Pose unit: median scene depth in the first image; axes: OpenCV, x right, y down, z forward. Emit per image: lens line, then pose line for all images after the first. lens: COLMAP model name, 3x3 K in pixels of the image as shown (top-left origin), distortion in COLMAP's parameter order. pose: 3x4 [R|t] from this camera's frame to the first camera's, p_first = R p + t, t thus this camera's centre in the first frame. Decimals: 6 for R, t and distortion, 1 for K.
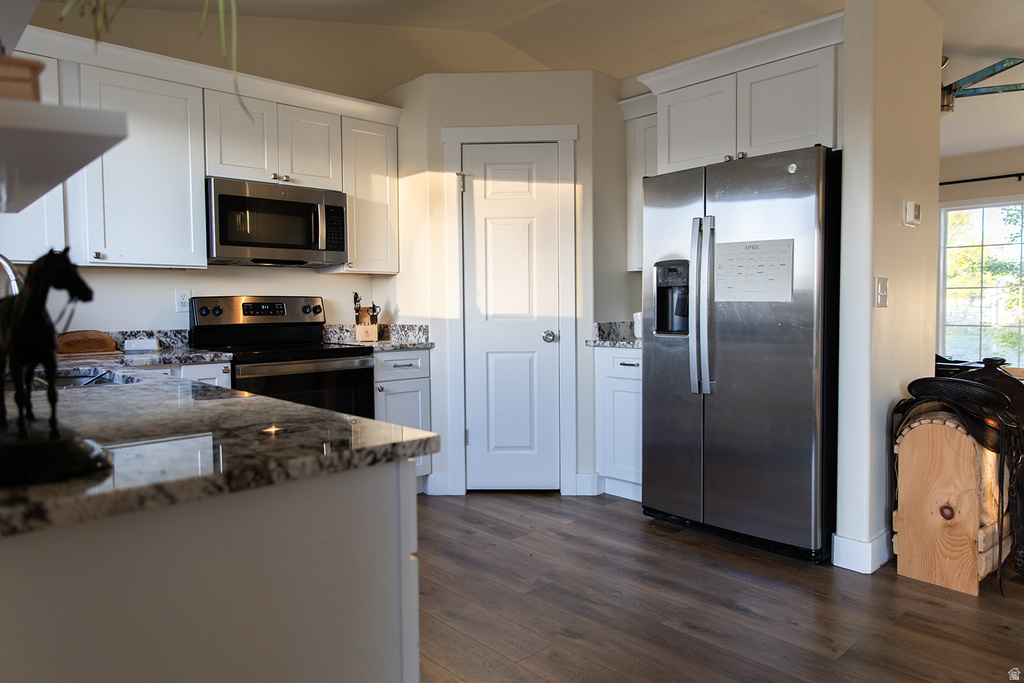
lens RADIAL K [[679.9, 0, 509.7], [0, 679.9, 336.6], [0, 0, 1]] dist [0.009501, -0.003080]
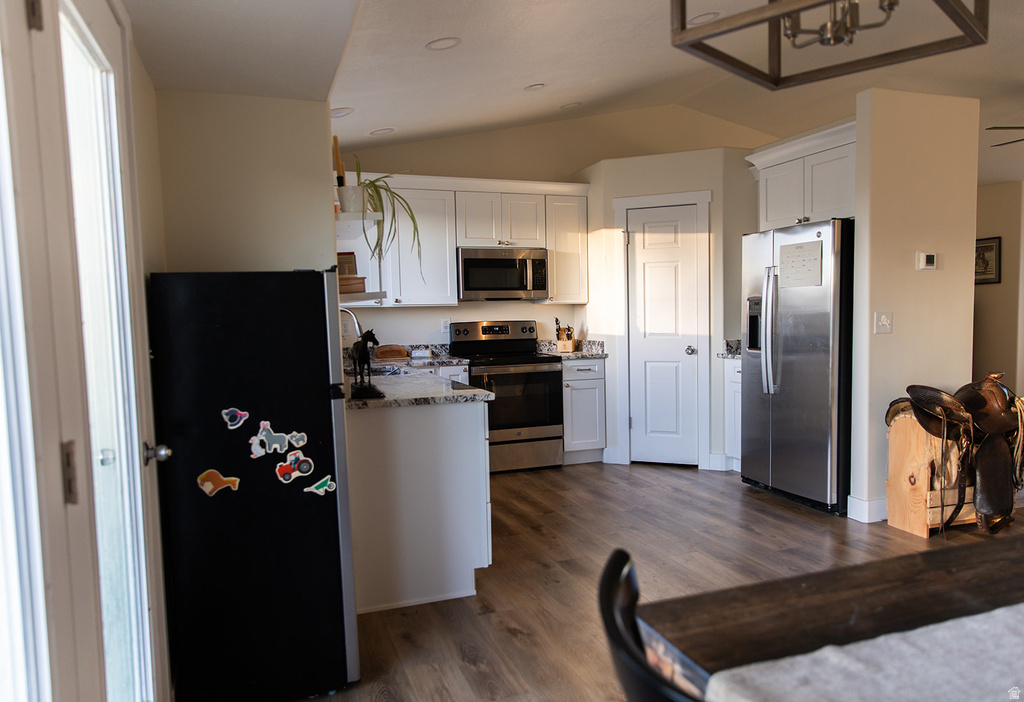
lens RADIAL K [[737.7, 0, 549.8], [0, 737.7, 372.1], [0, 0, 1]] dist [0.006766, 0.001864]
pose [[0.933861, 0.020362, -0.357055, 0.357151], [-0.005524, 0.999080, 0.042527, -0.019507], [0.357592, -0.037742, 0.933115, -0.507327]]
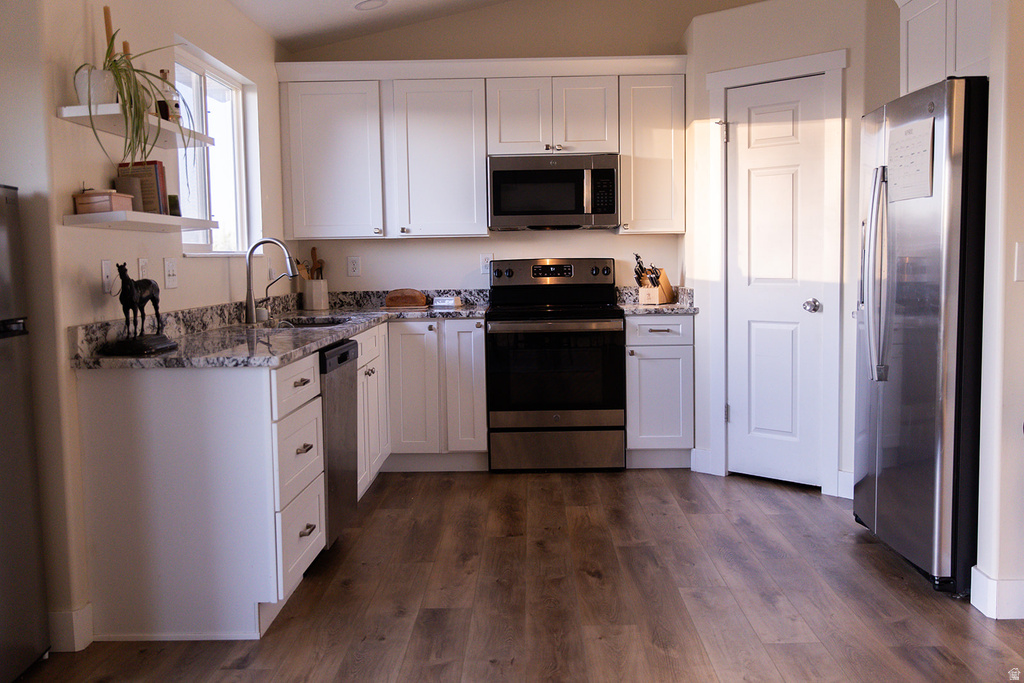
lens RADIAL K [[963.5, 0, 512.8], [0, 963.5, 337.8], [0, 0, 1]] dist [-0.000507, 0.000000]
pose [[0.726718, 0.054723, -0.684753, 0.682664], [-0.022153, 0.998170, 0.056260, -0.021399], [0.686578, -0.025716, 0.726601, -0.145337]]
